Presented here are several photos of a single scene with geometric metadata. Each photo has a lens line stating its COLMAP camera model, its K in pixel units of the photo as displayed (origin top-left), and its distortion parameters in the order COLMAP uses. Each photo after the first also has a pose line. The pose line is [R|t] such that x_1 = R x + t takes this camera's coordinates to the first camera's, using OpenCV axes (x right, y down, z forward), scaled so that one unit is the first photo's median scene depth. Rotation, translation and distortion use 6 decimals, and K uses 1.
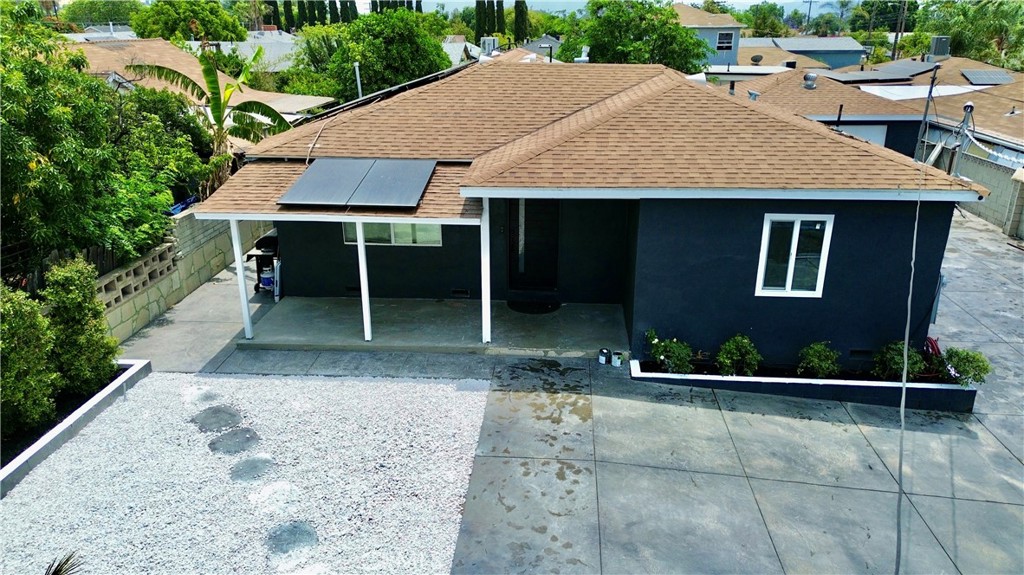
lens RADIAL K [[726.2, 0, 512.0], [0, 726.2, 287.5], [0, 0, 1]] dist [0.055822, -0.070649]
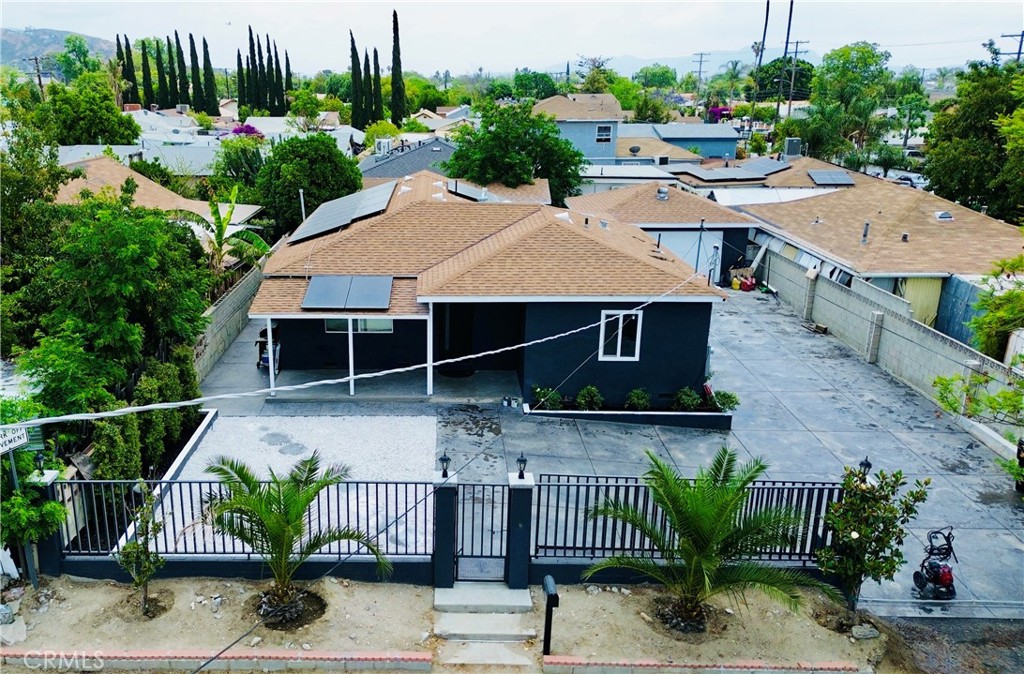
lens RADIAL K [[852.3, 0, 425.0], [0, 852.3, 333.7], [0, 0, 1]] dist [0.032157, -0.005274]
pose [[0.998495, -0.015140, 0.052710, -0.148202], [0.018084, 0.998276, -0.055837, 0.050000], [-0.051774, 0.056706, 0.997048, -0.861768]]
